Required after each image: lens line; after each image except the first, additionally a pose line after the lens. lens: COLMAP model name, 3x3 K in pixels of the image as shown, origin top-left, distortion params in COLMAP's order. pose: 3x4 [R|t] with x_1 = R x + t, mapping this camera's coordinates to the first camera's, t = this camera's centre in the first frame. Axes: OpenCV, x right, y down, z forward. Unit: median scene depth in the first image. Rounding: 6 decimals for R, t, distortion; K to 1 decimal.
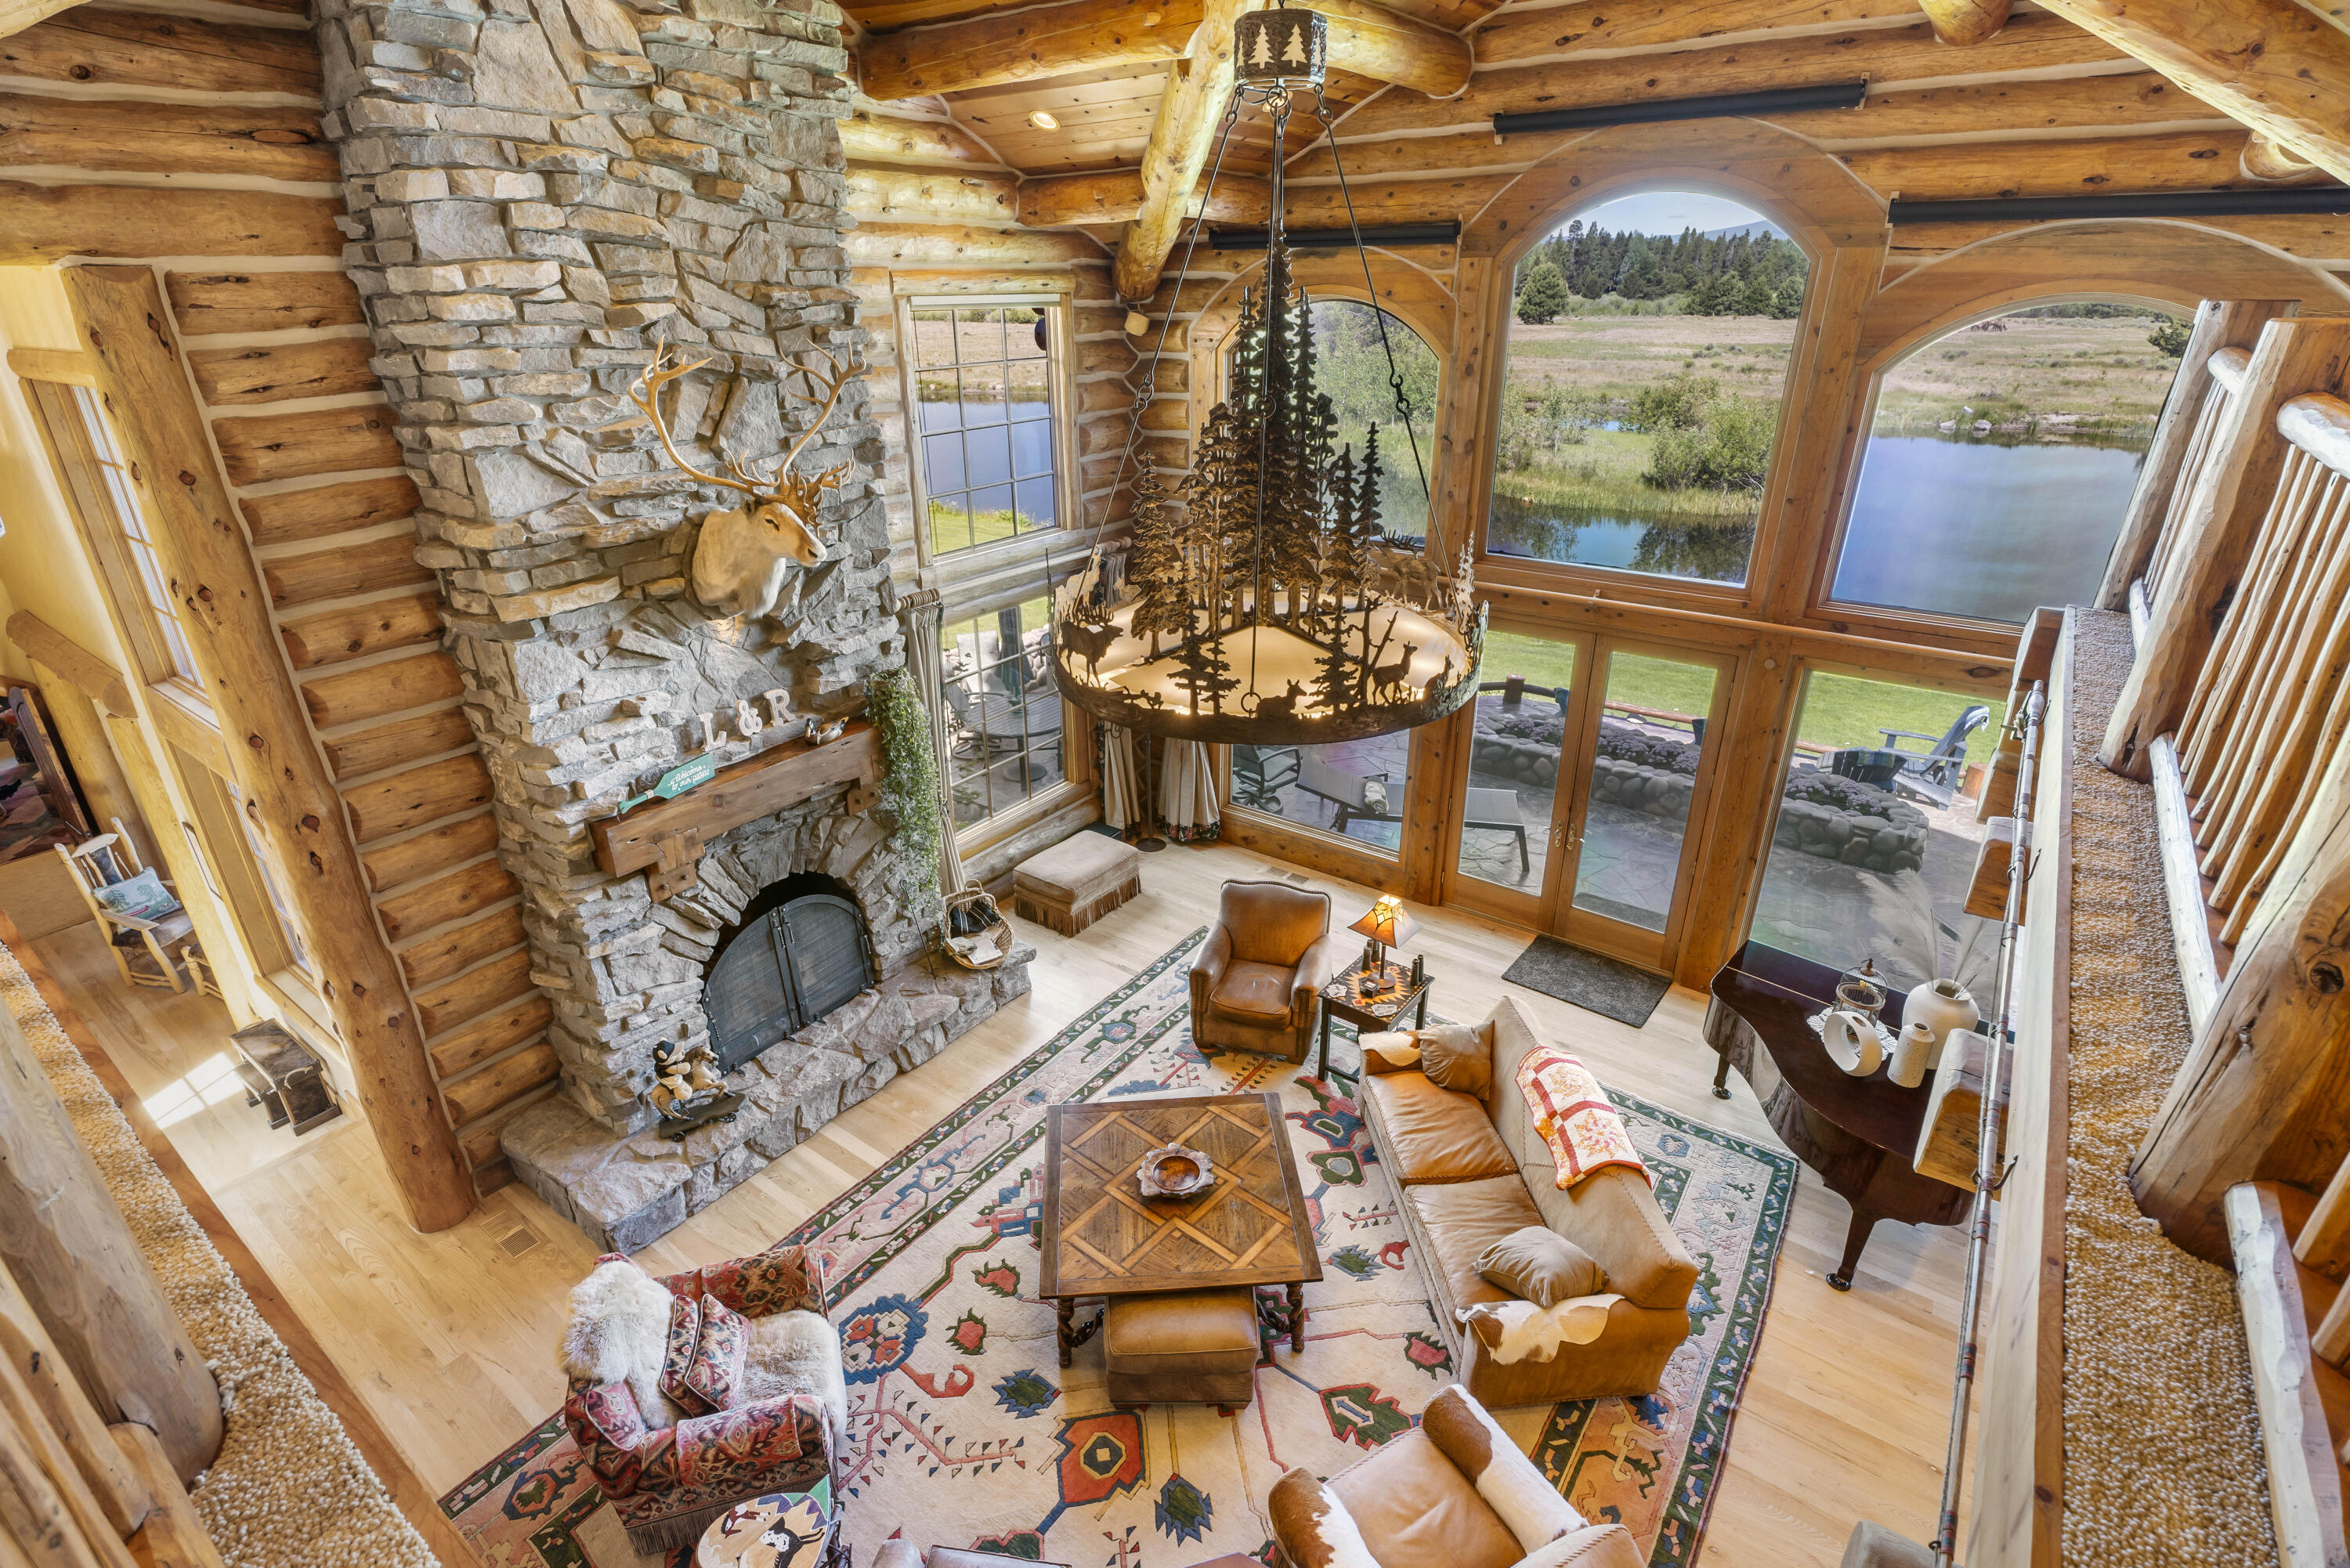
lens RADIAL K [[1117.5, 0, 1165.2], [0, 1117.5, 790.1], [0, 0, 1]] dist [-0.010672, 0.000081]
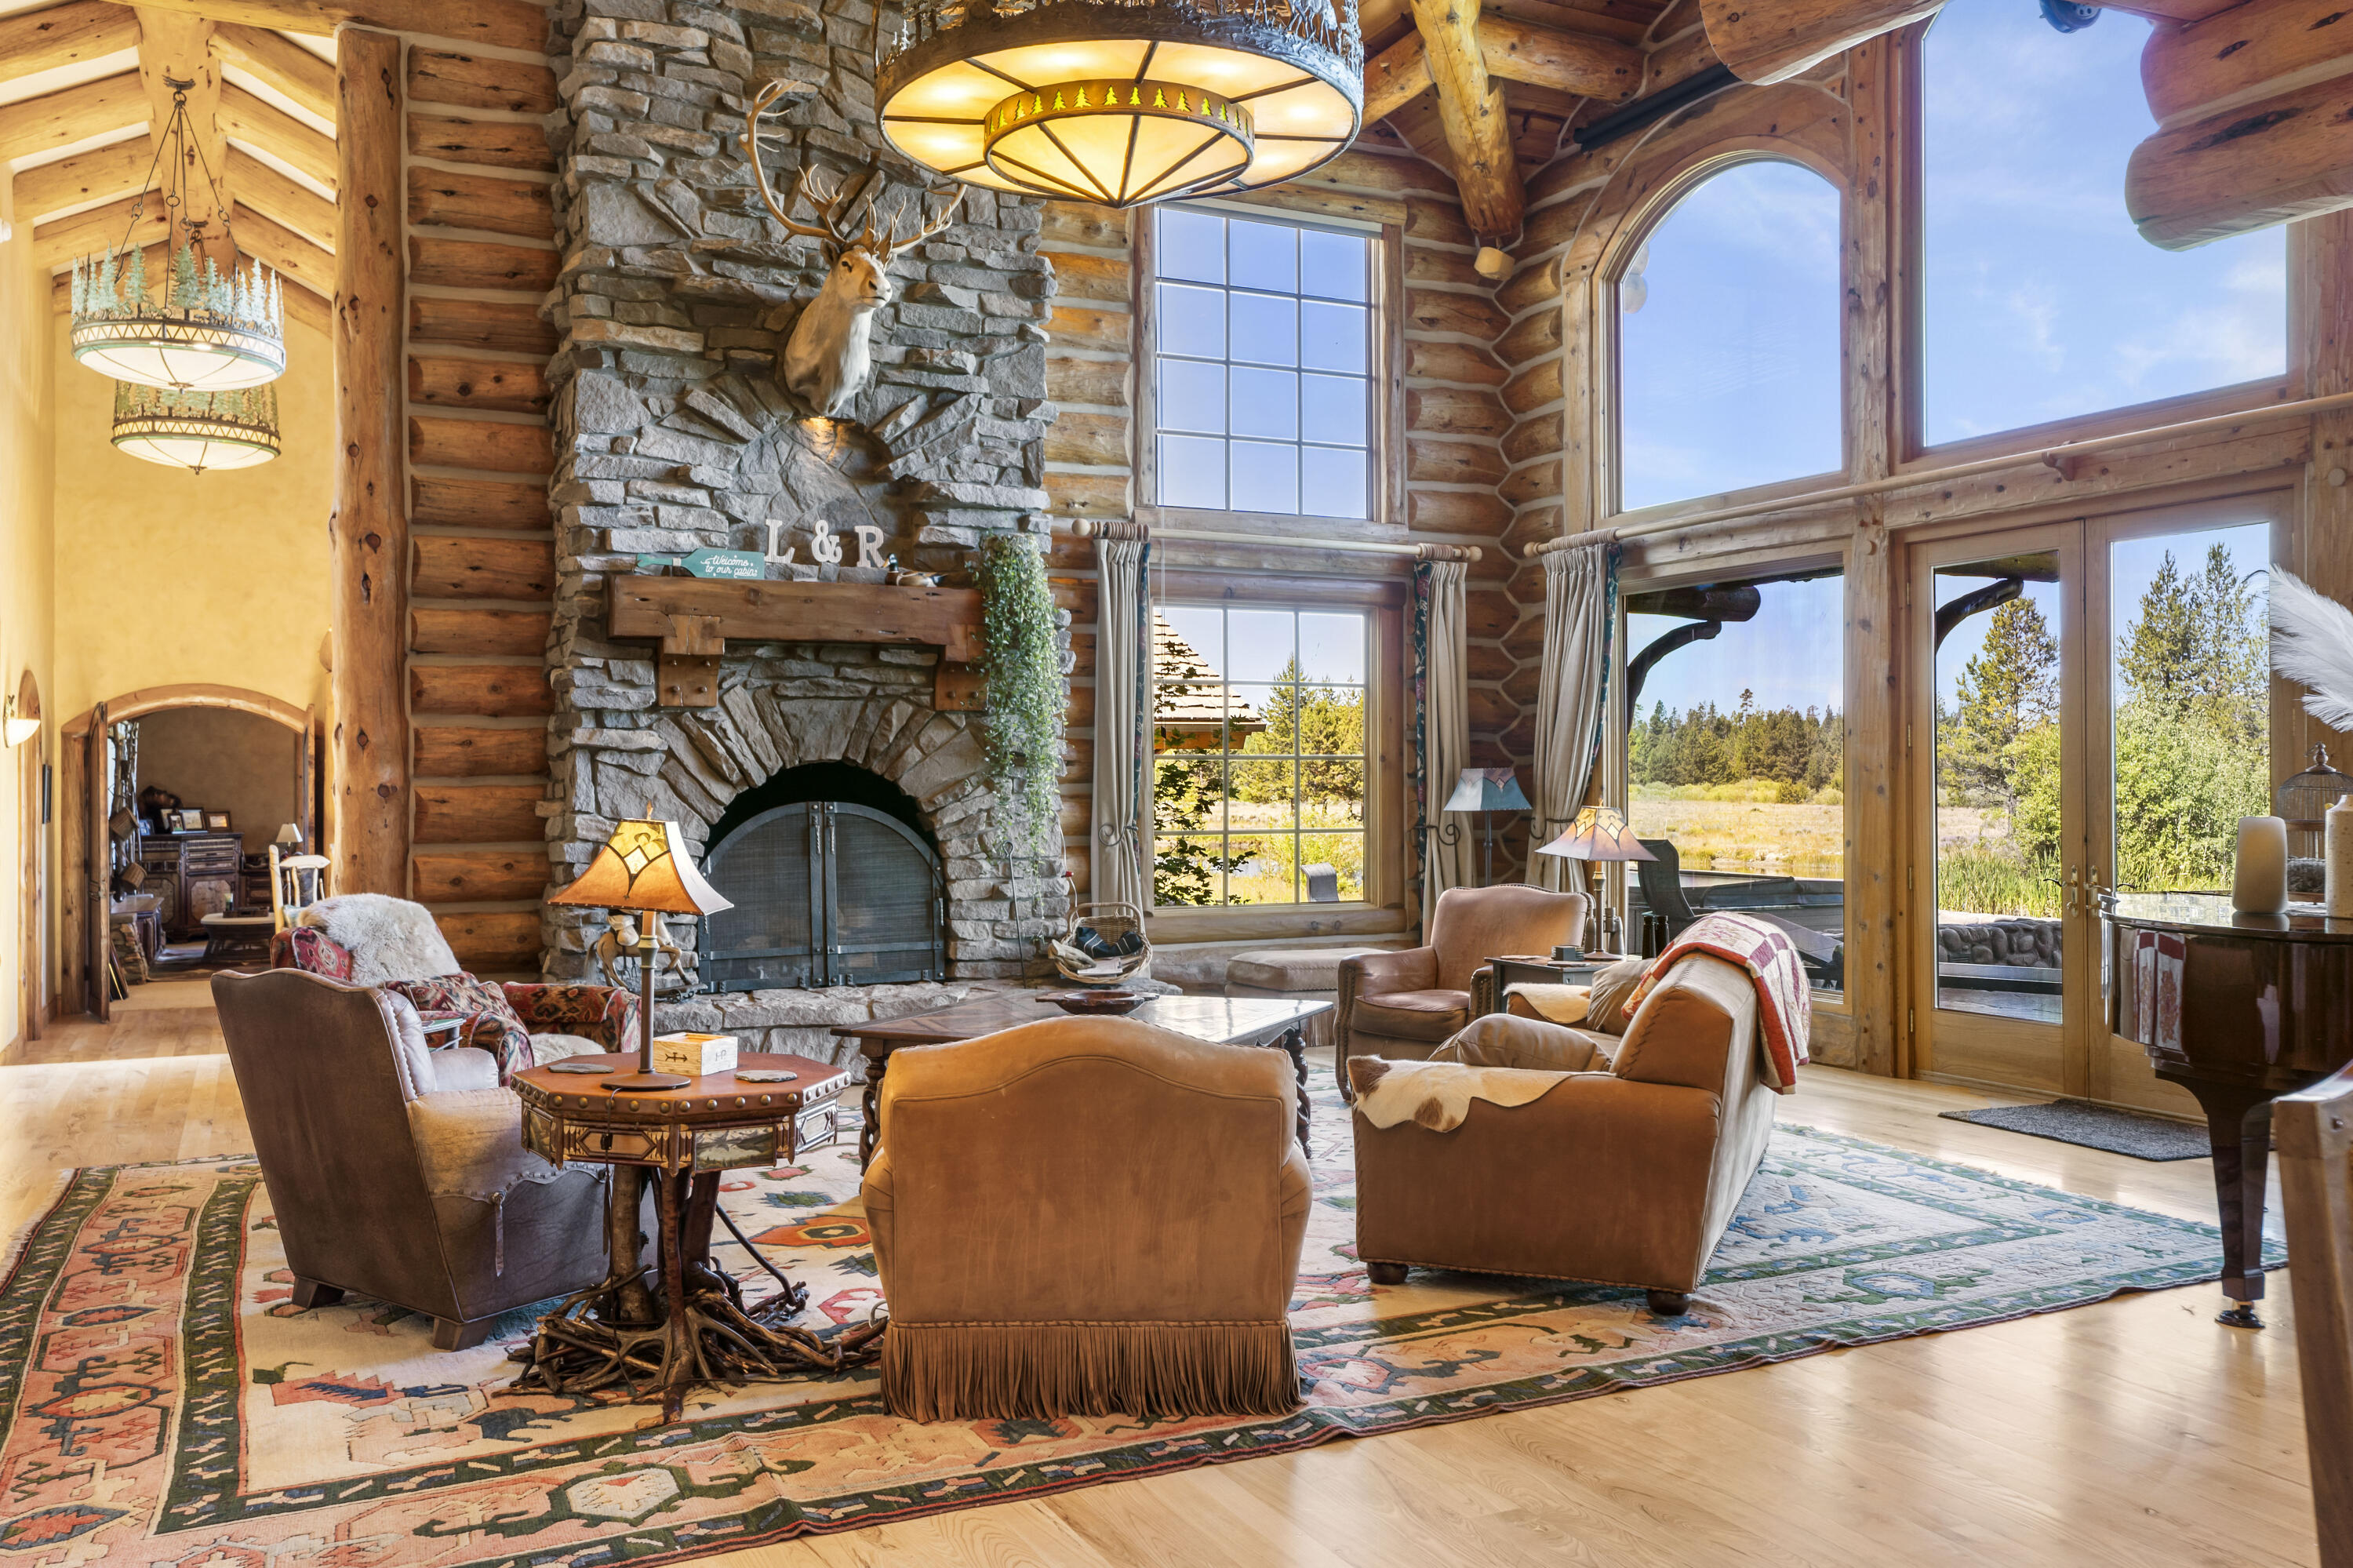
lens RADIAL K [[1892.2, 0, 1166.3], [0, 1892.2, 780.7], [0, 0, 1]] dist [-0.031502, 0.048619]
pose [[0.886354, 0.007755, -0.462944, 0.547797], [-0.196179, 0.911964, -0.360328, 0.595378], [0.419393, 0.410198, 0.809844, 0.022581]]
